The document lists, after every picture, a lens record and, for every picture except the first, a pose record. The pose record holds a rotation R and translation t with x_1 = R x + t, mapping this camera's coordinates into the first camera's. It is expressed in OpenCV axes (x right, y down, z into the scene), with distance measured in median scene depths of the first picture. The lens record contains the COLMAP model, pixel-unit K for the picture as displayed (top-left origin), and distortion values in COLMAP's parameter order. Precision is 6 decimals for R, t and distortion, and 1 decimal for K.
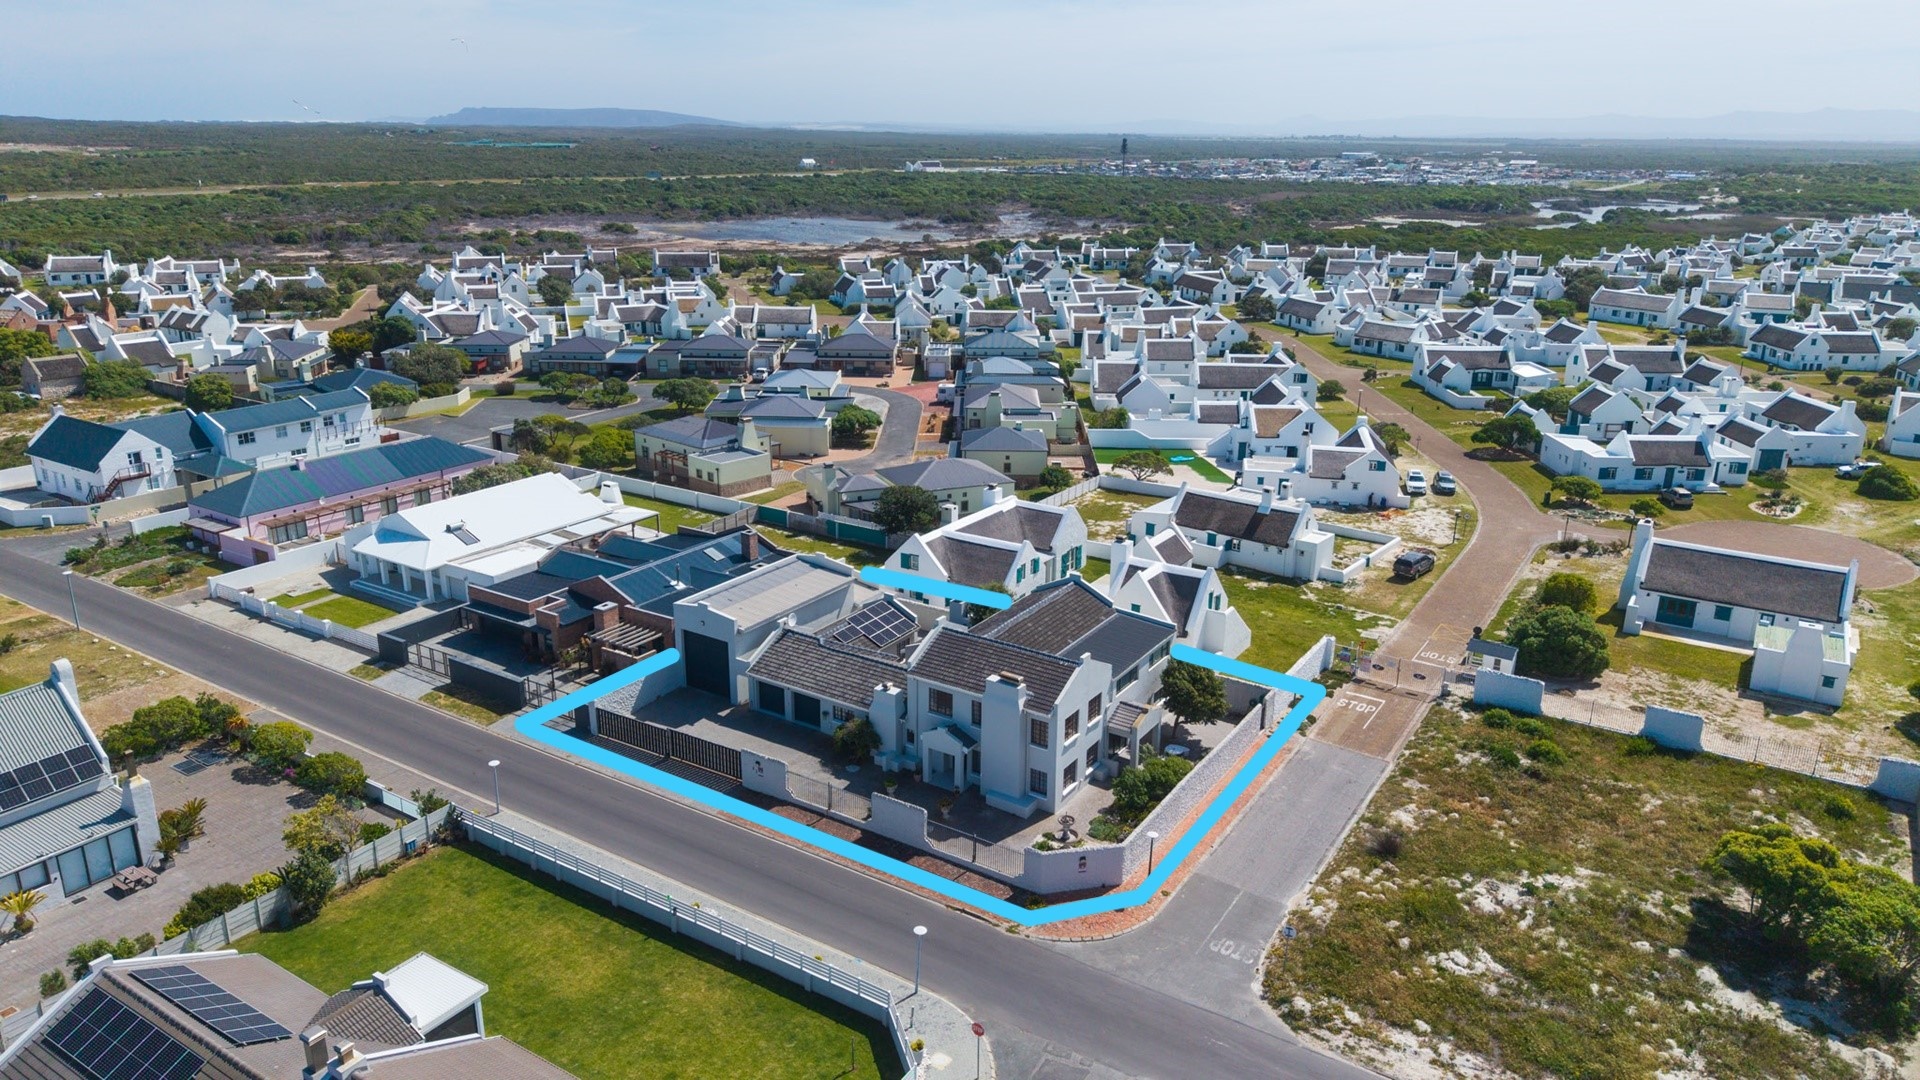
lens RADIAL K [[1280.2, 0, 960.0], [0, 1280.2, 540.0], [0, 0, 1]] dist [0.043378, -0.001419]
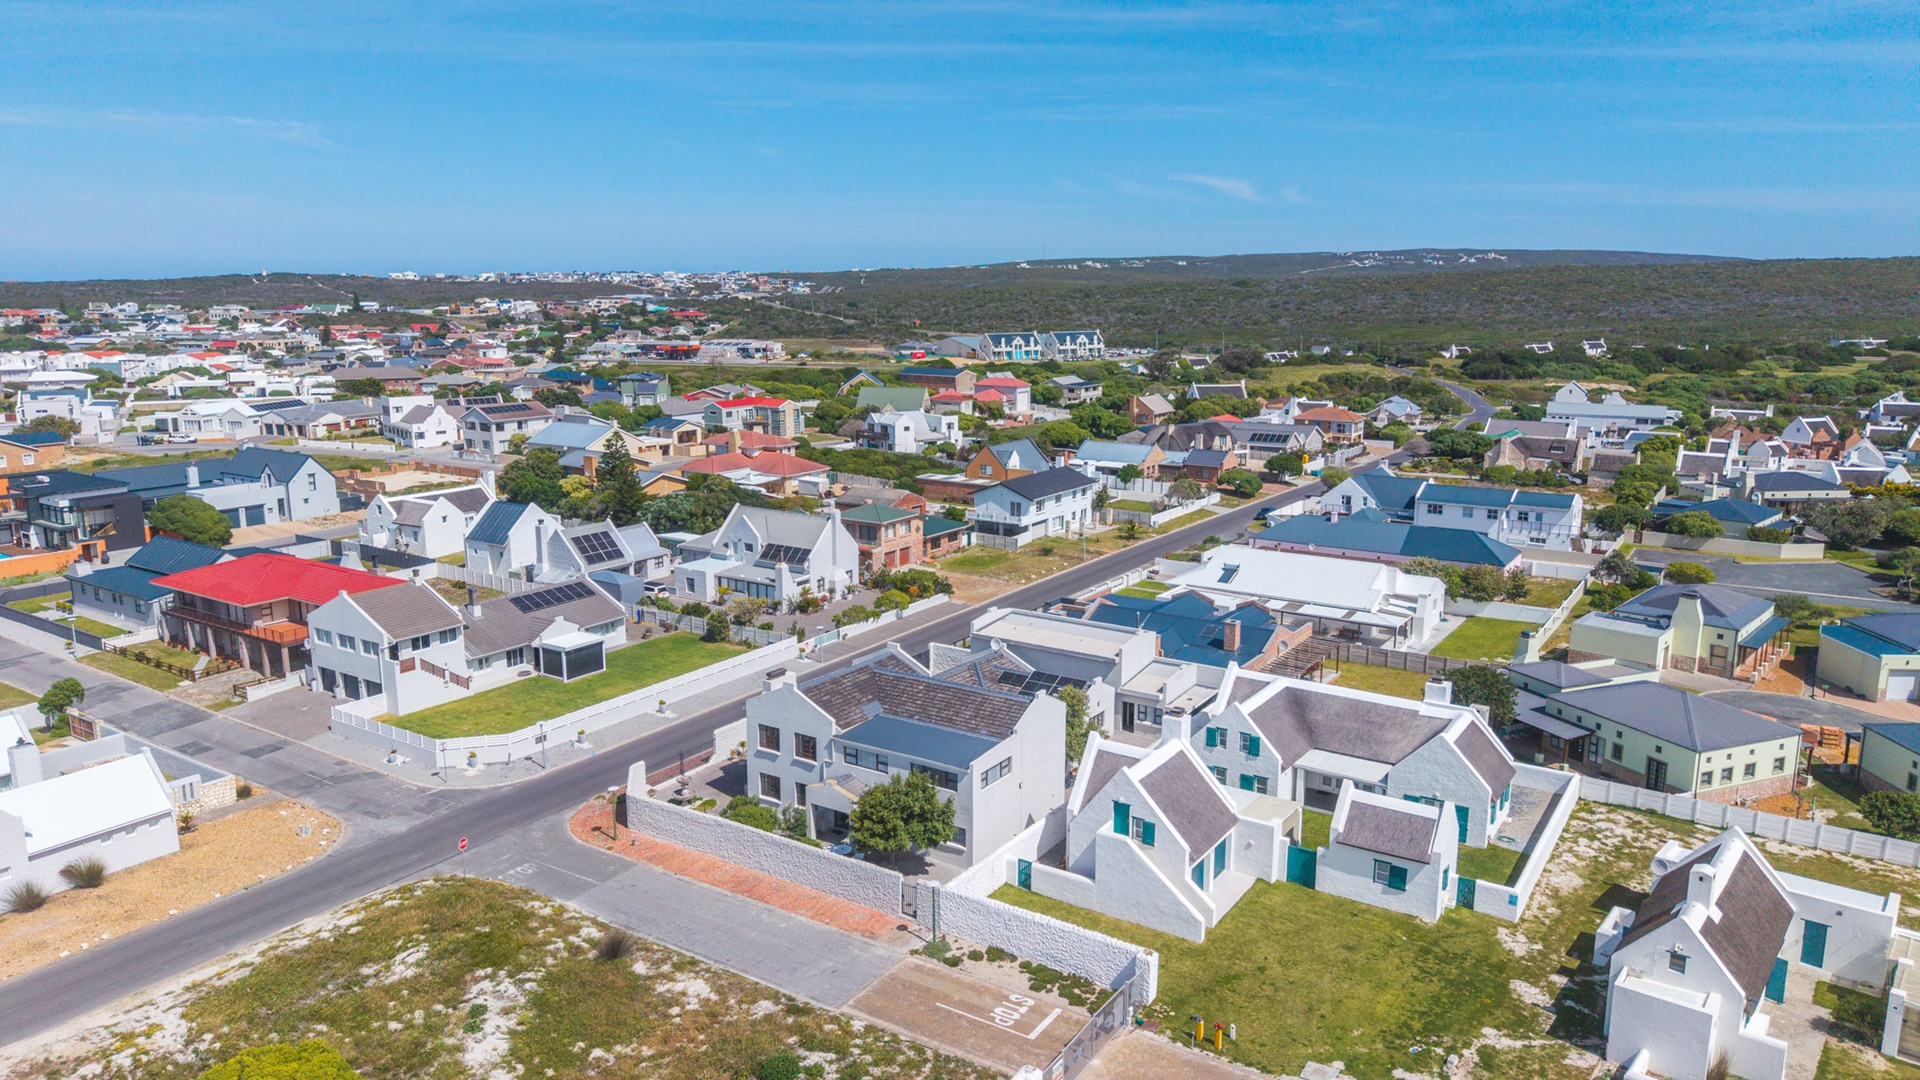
lens RADIAL K [[1280.2, 0, 960.0], [0, 1280.2, 540.0], [0, 0, 1]] dist [0.043378, -0.001419]
pose [[-0.021761, 0.184735, -0.982547, 0.937995], [-0.303338, 0.935232, 0.182557, -0.214281], [0.952635, 0.302016, 0.035685, 0.904589]]
